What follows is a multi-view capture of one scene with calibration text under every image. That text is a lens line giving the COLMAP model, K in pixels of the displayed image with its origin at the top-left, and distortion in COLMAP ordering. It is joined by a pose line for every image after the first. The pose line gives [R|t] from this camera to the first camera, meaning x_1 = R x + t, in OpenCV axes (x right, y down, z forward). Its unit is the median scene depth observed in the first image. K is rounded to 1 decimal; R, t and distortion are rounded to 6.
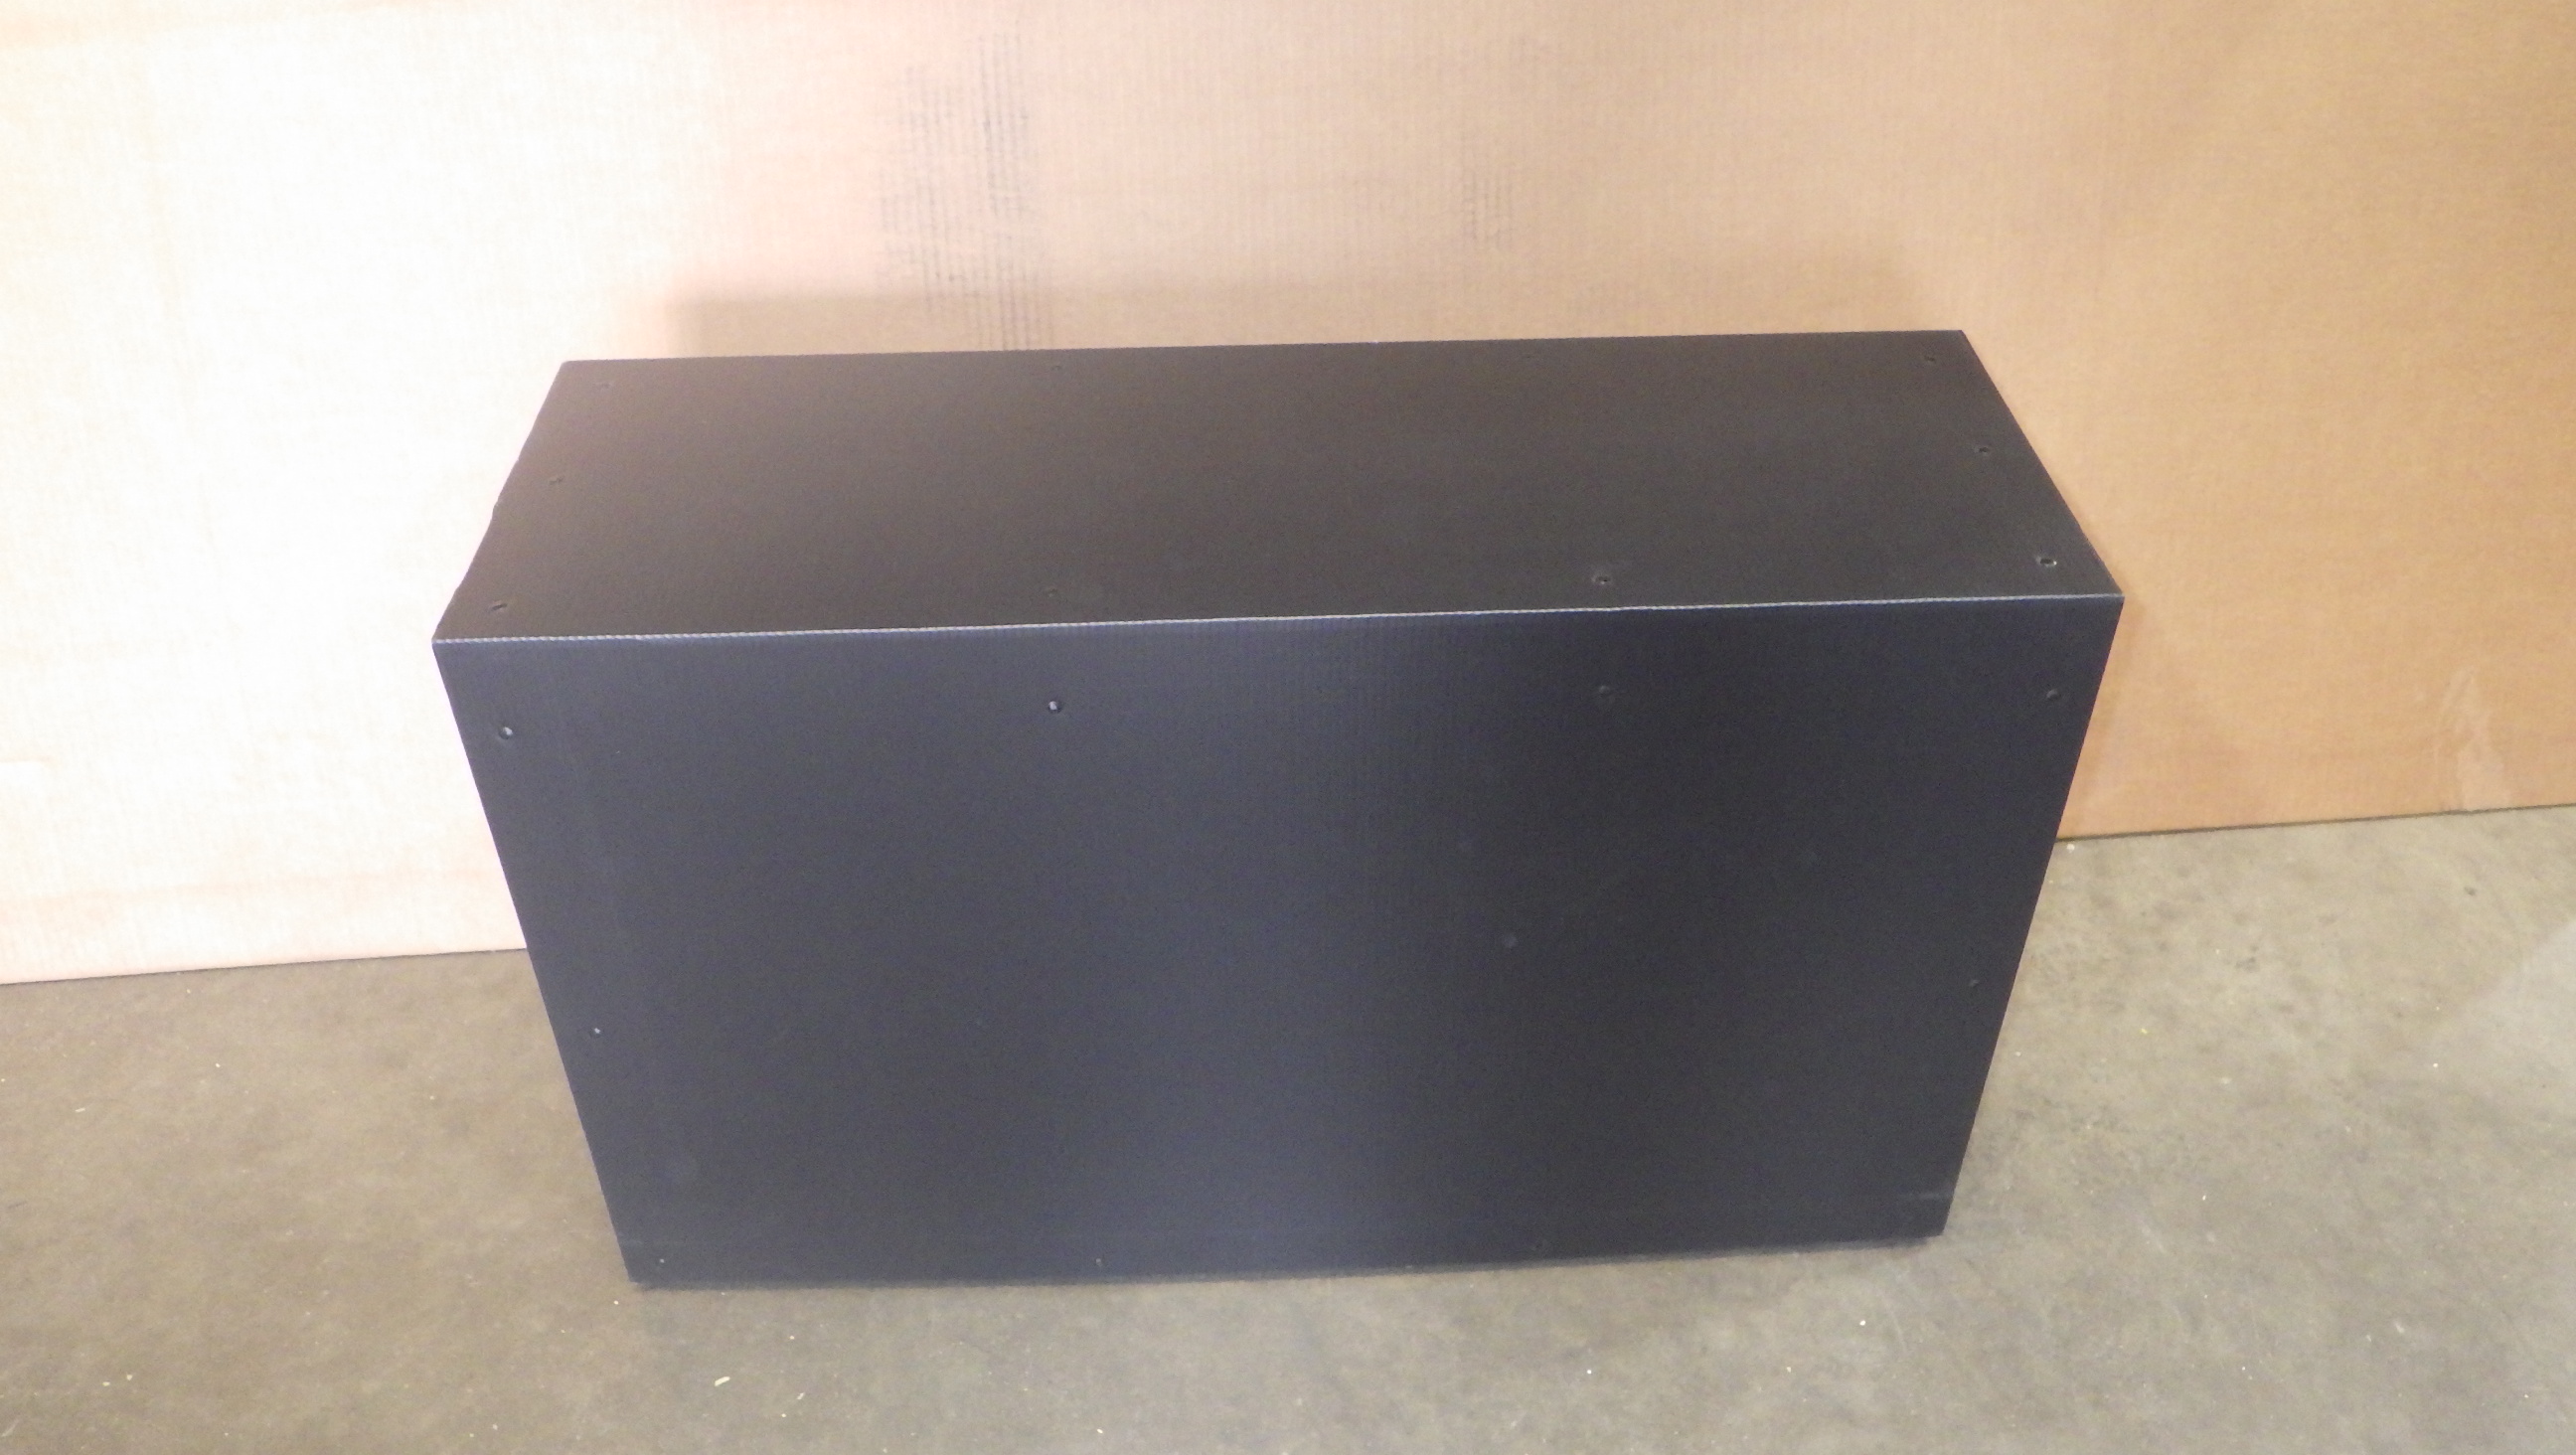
lens RADIAL K [[2154.9, 0, 1289.9], [0, 2154.9, 665.4], [0, 0, 1]] dist [0.002146, 0.004928]
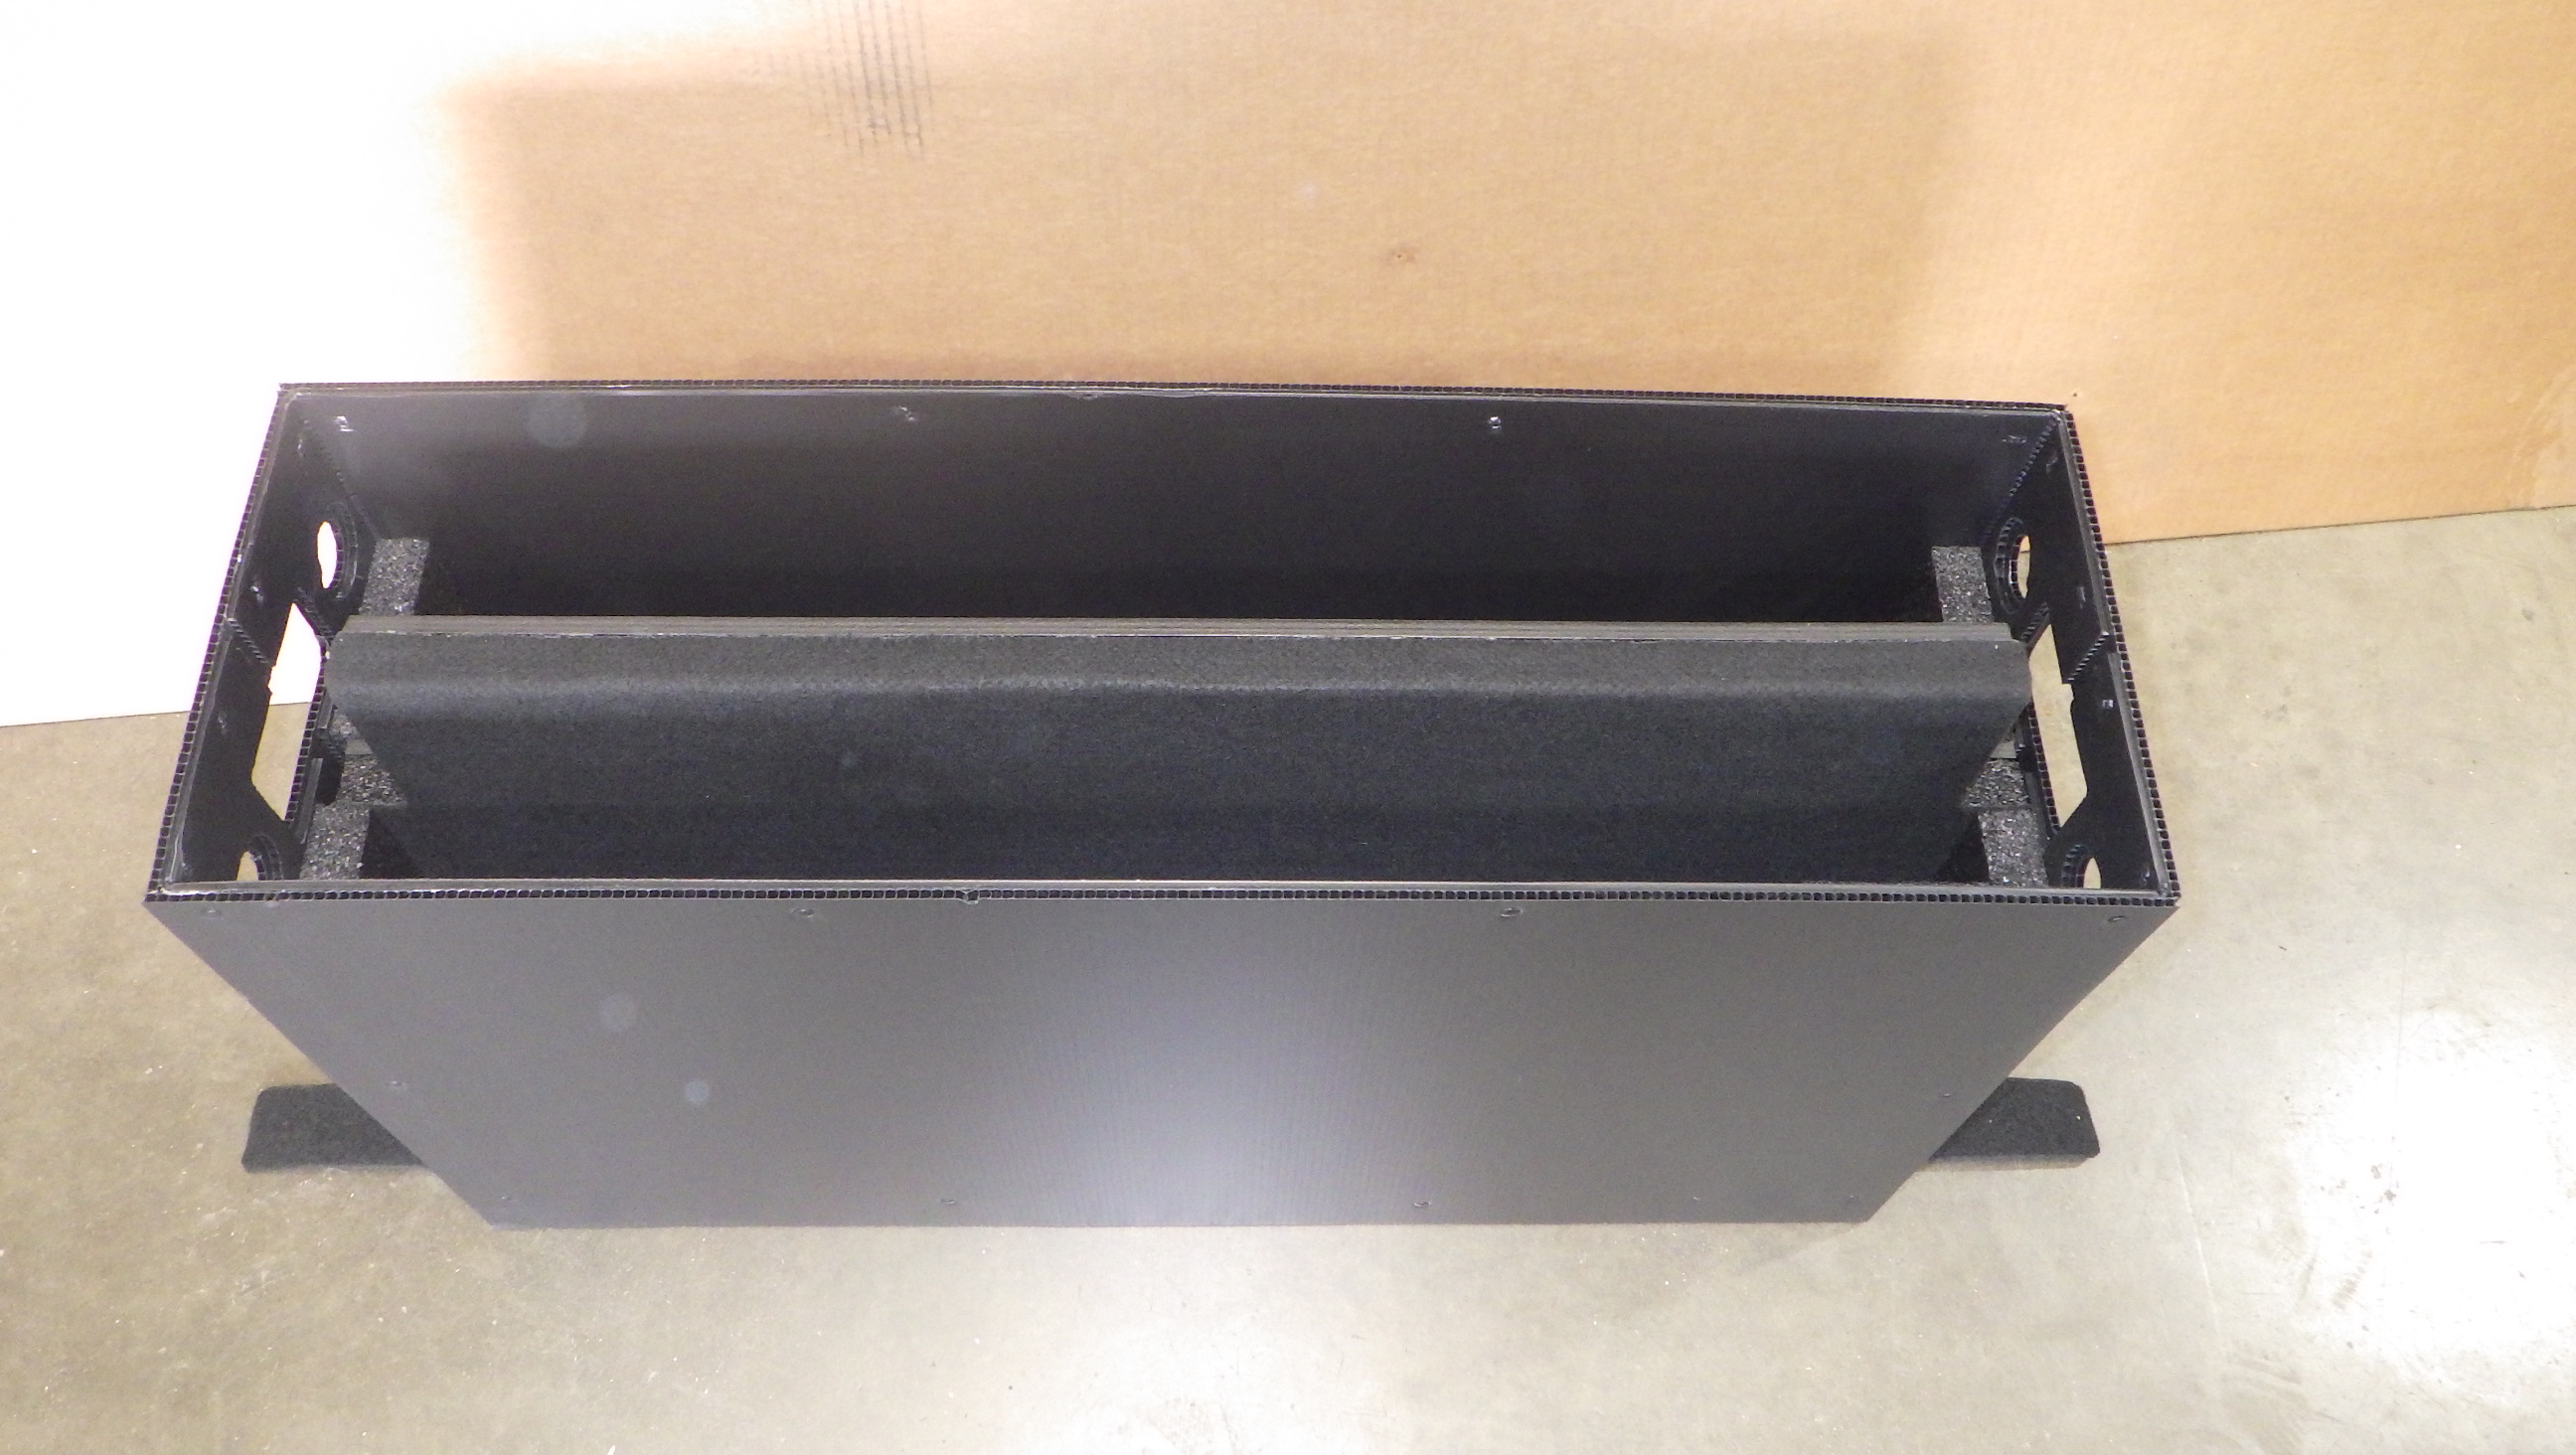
lens RADIAL K [[2148.4, 0, 1290.0], [0, 2148.4, 672.3], [0, 0, 1]] dist [0.007816, -0.006188]
pose [[0.999114, -0.000307, 0.042091, -0.015343], [-0.016564, 0.916429, 0.399855, -0.252715], [-0.038696, -0.400198, 0.915612, 0.197273]]
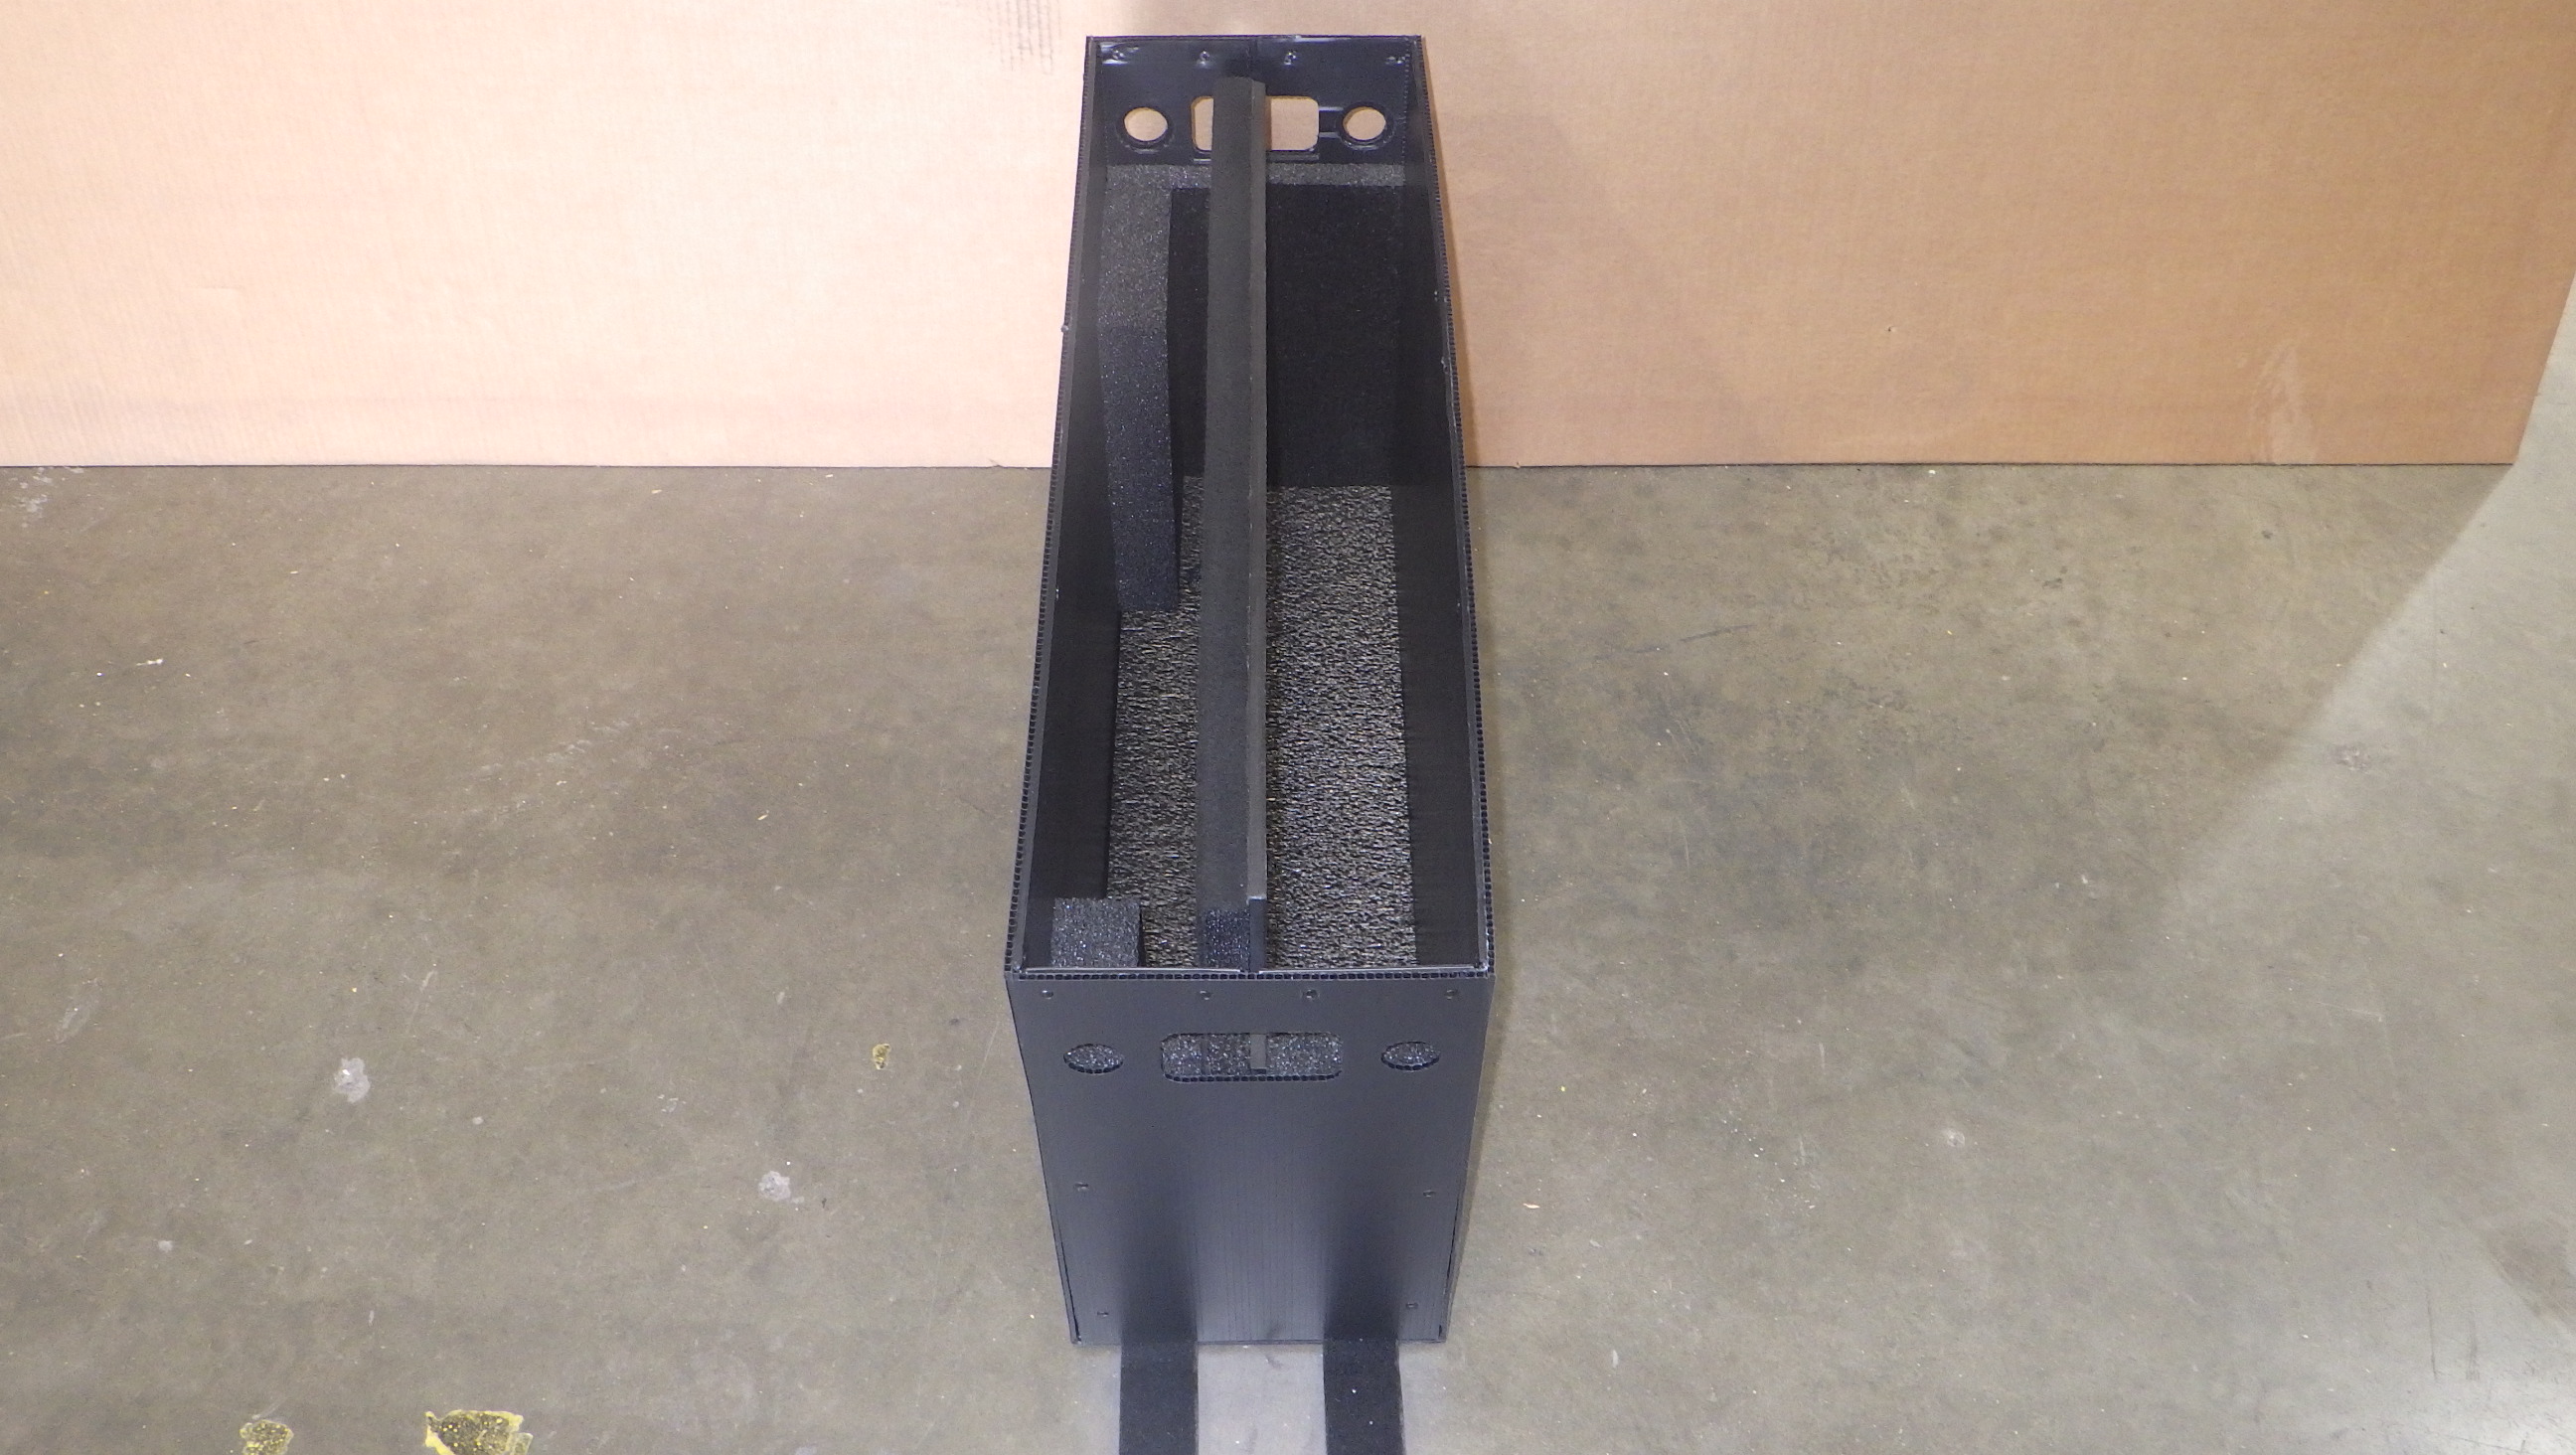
lens RADIAL K [[2148.4, 0, 1290.0], [0, 2148.4, 672.3], [0, 0, 1]] dist [0.007816, -0.006188]
pose [[0.995667, 0.075902, -0.053726, 0.097931], [-0.061475, 0.970737, 0.232143, -0.067758], [0.069774, -0.227835, 0.971197, -0.206791]]
